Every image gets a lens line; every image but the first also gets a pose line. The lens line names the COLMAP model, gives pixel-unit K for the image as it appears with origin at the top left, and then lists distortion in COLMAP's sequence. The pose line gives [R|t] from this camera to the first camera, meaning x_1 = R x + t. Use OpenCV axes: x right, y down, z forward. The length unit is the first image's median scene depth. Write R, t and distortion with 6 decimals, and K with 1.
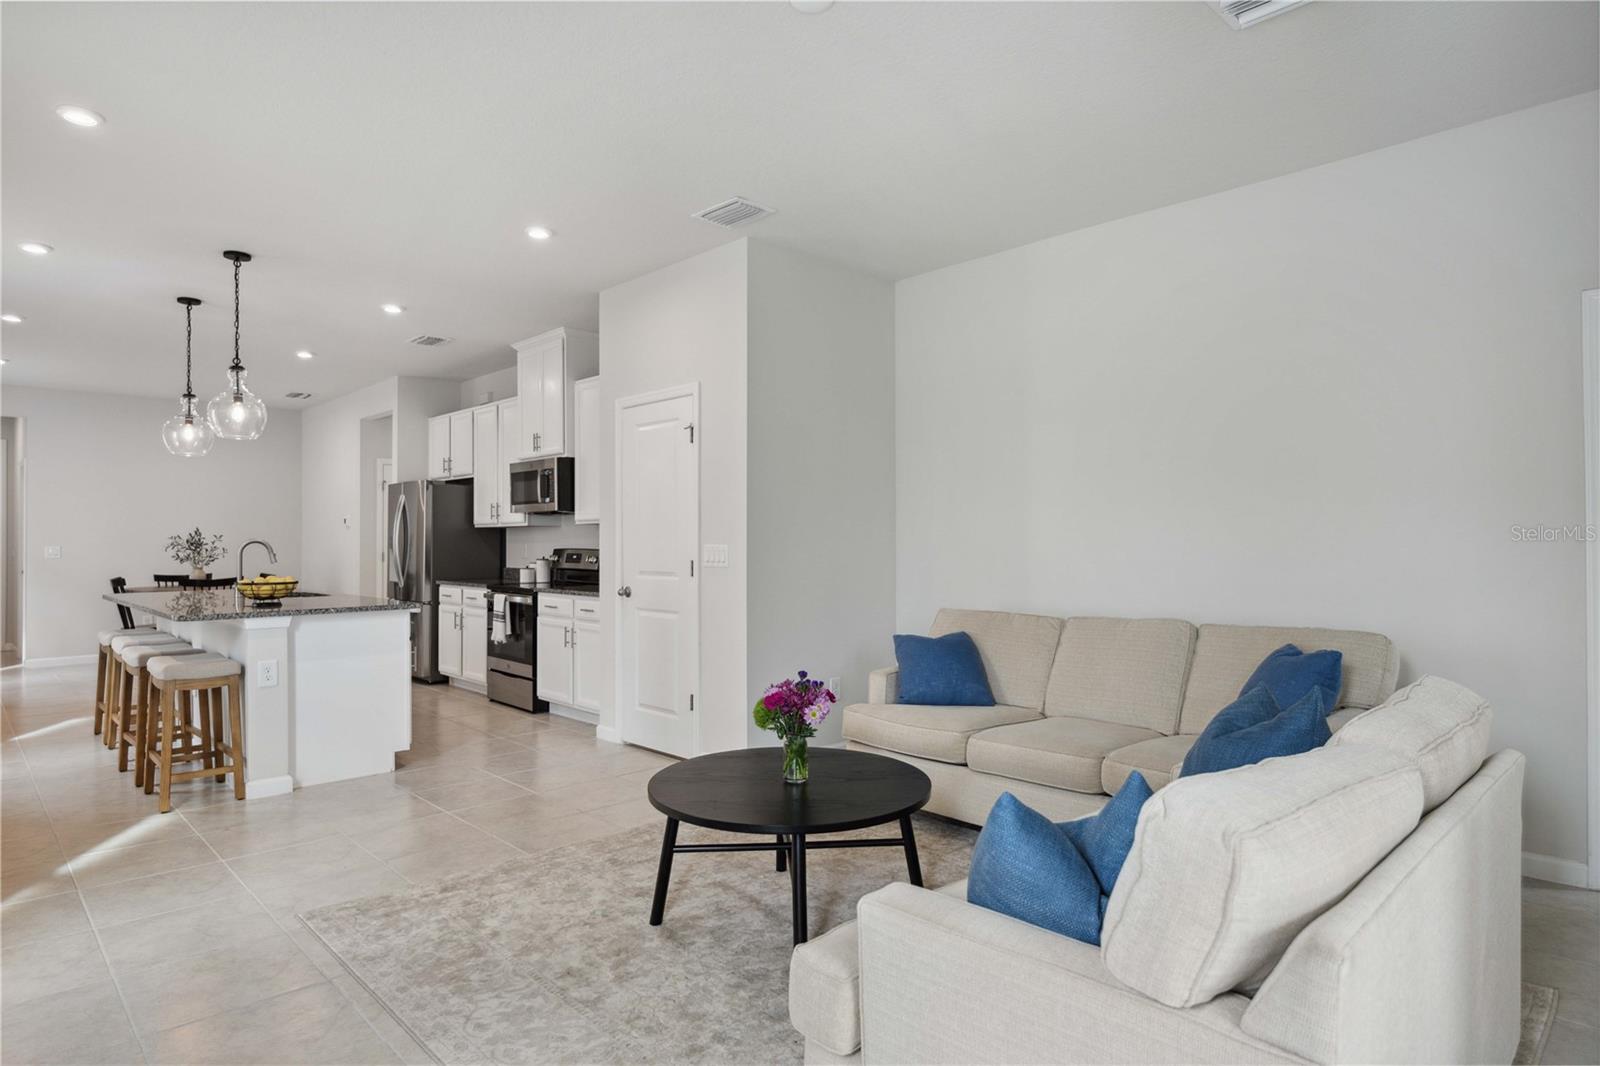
lens RADIAL K [[899.4, 0, 801.3], [0, 899.4, 532.3], [0, 0, 1]] dist [-0.001175, -0.003988]
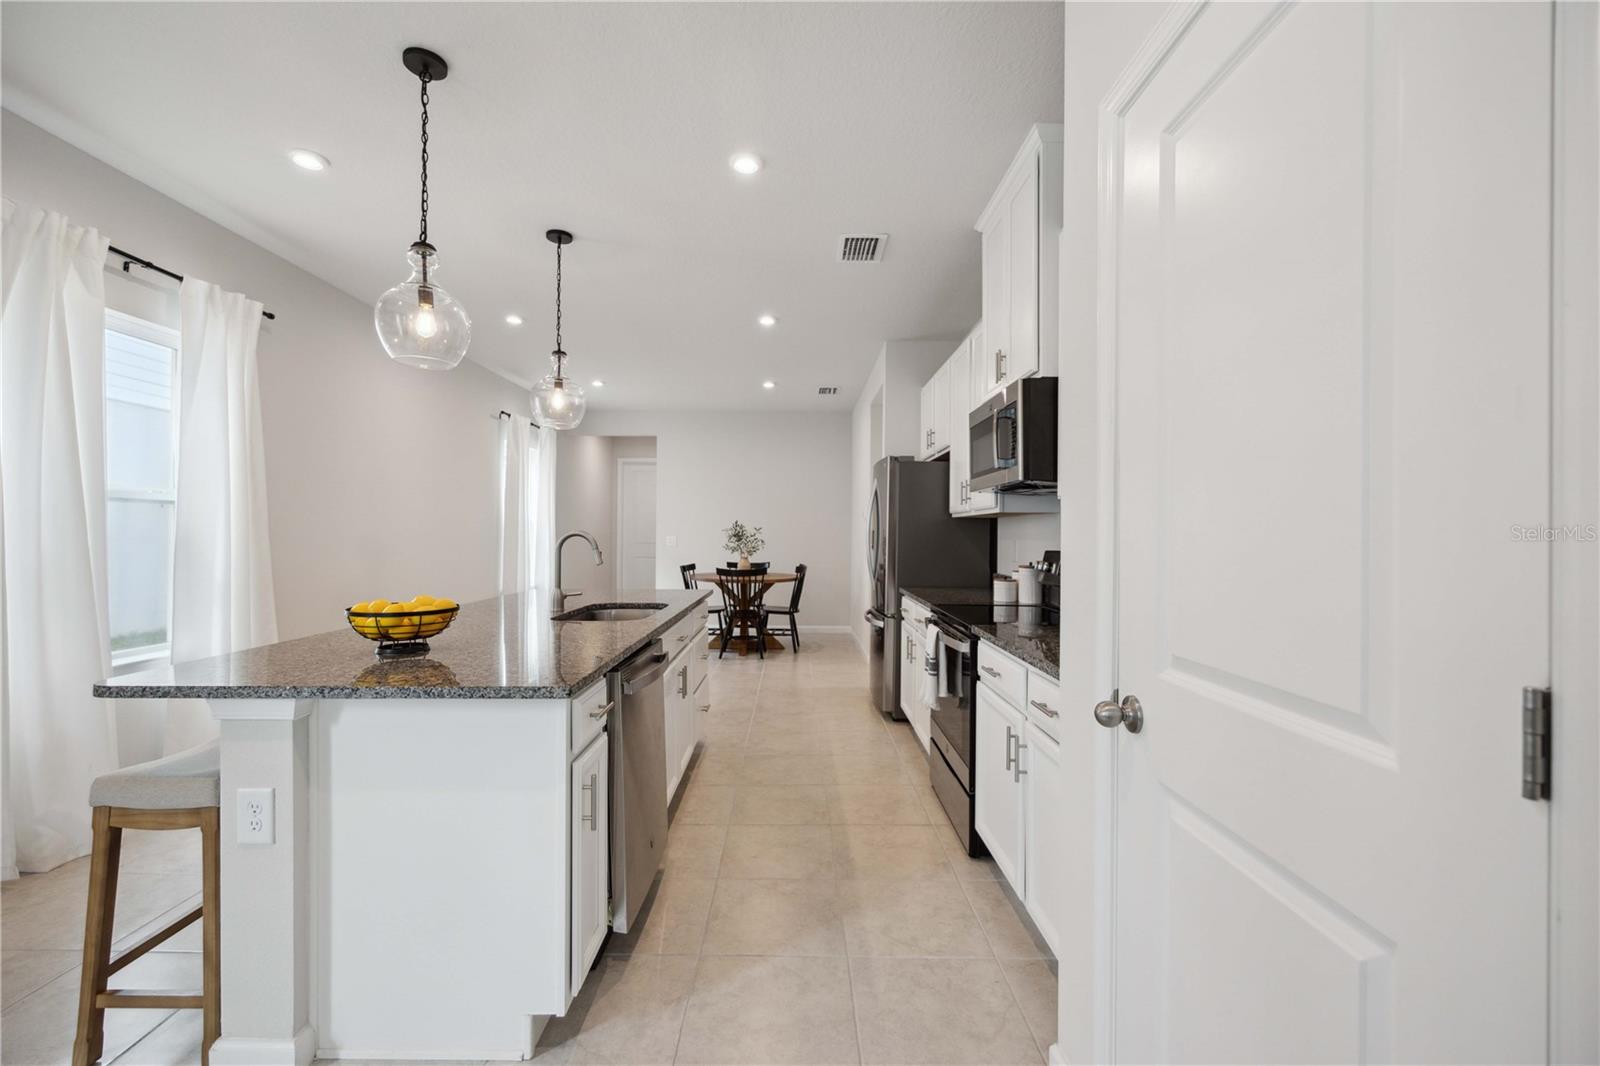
lens RADIAL K [[652.5, 0, 800.0], [0, 652.5, 533.0], [0, 0, 1]] dist [-0.001959, -0.000133]
pose [[0.725352, 0.008200, -0.688329, -0.123559], [-0.003877, 0.999962, 0.007827, 0.005046], [0.688367, -0.003009, 0.725357, 0.761666]]
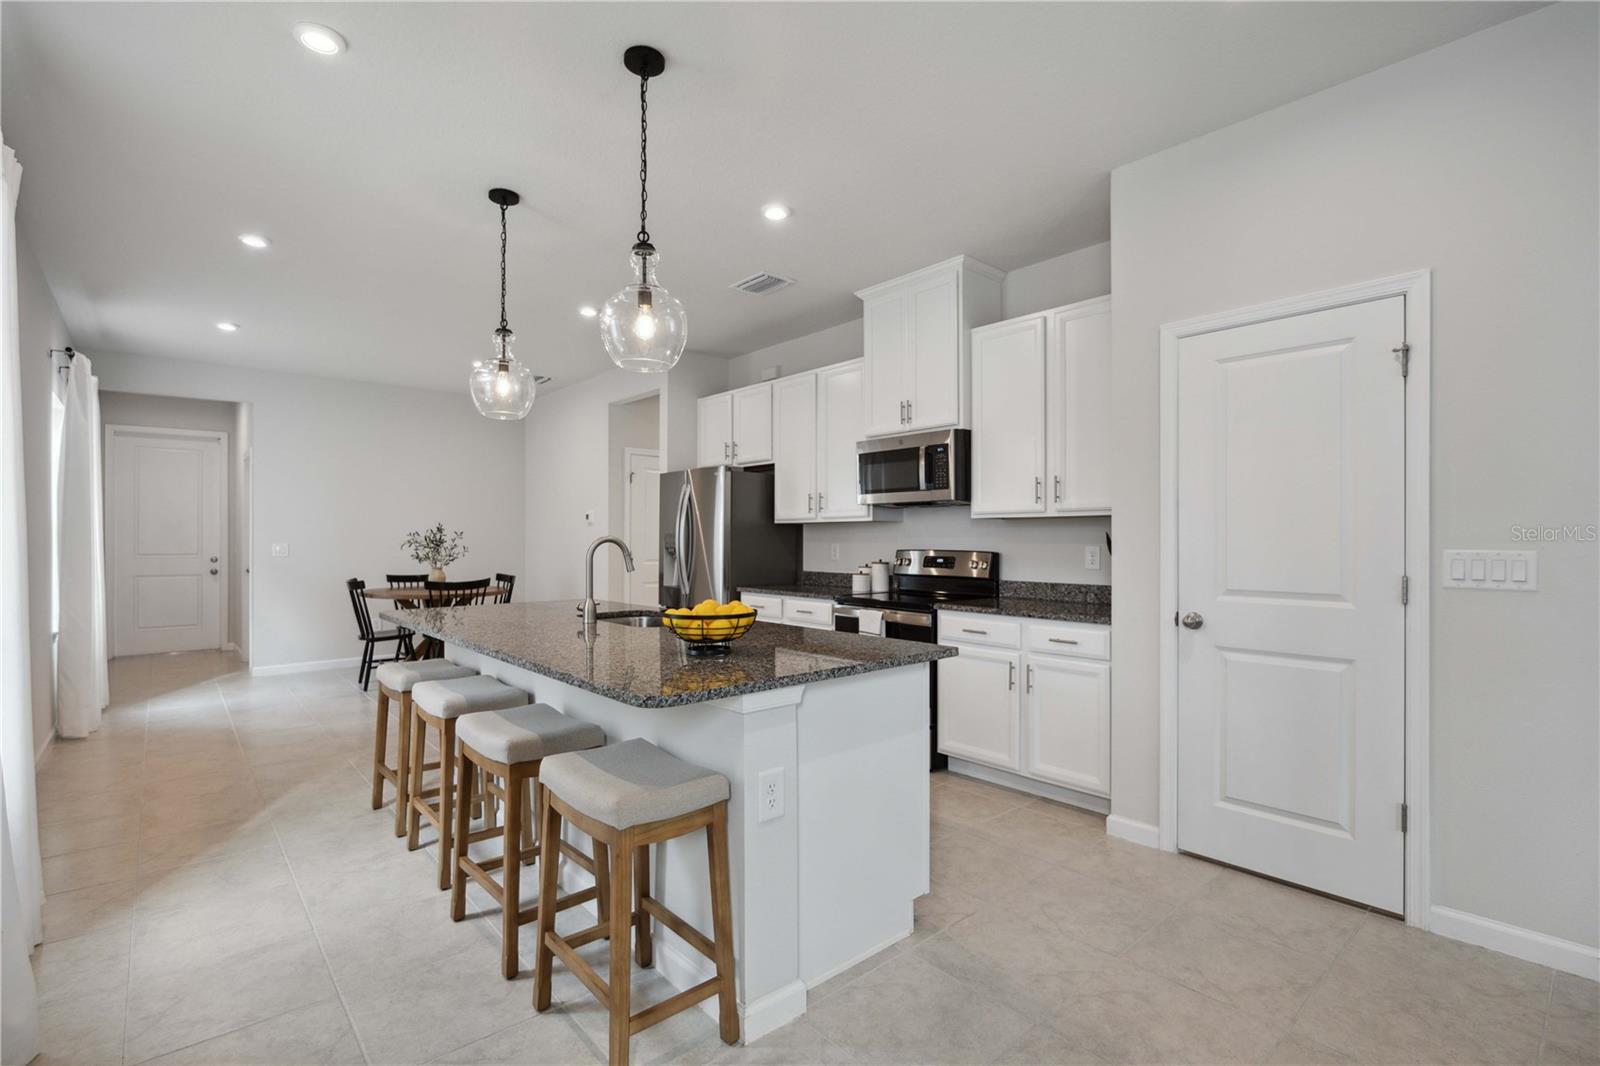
lens RADIAL K [[731.1, 0, 802.2], [0, 731.1, 539.0], [0, 0, 1]] dist [-0.011675, 0.000065]
pose [[0.999161, 0.004234, -0.040744, -0.448508], [-0.003873, 0.999953, 0.008924, 0.004113], [0.040780, -0.008759, 0.999130, 0.463310]]
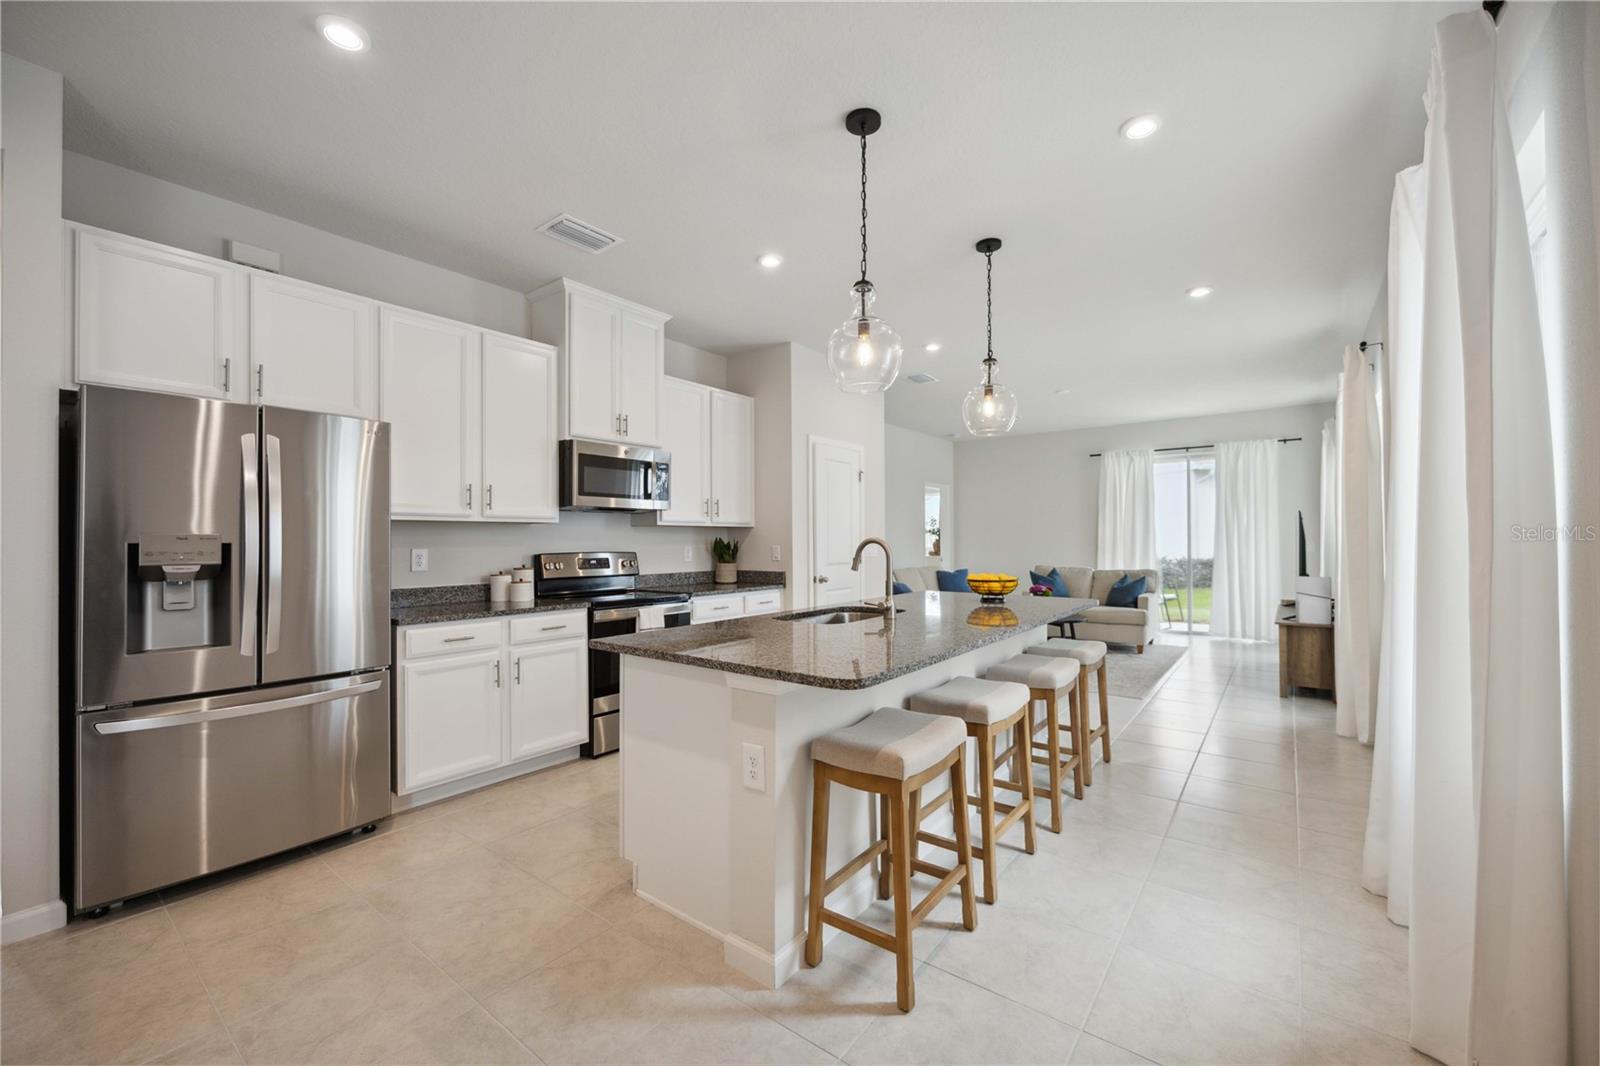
lens RADIAL K [[637.1, 0, 797.8], [0, 637.1, 535.2], [0, 0, 1]] dist [-0.002221, -0.000190]
pose [[-0.141852, 0.012702, 0.989806, -1.133730], [-0.003598, 0.999904, -0.013348, 0.012426], [-0.989881, -0.005455, -0.141792, 1.156774]]
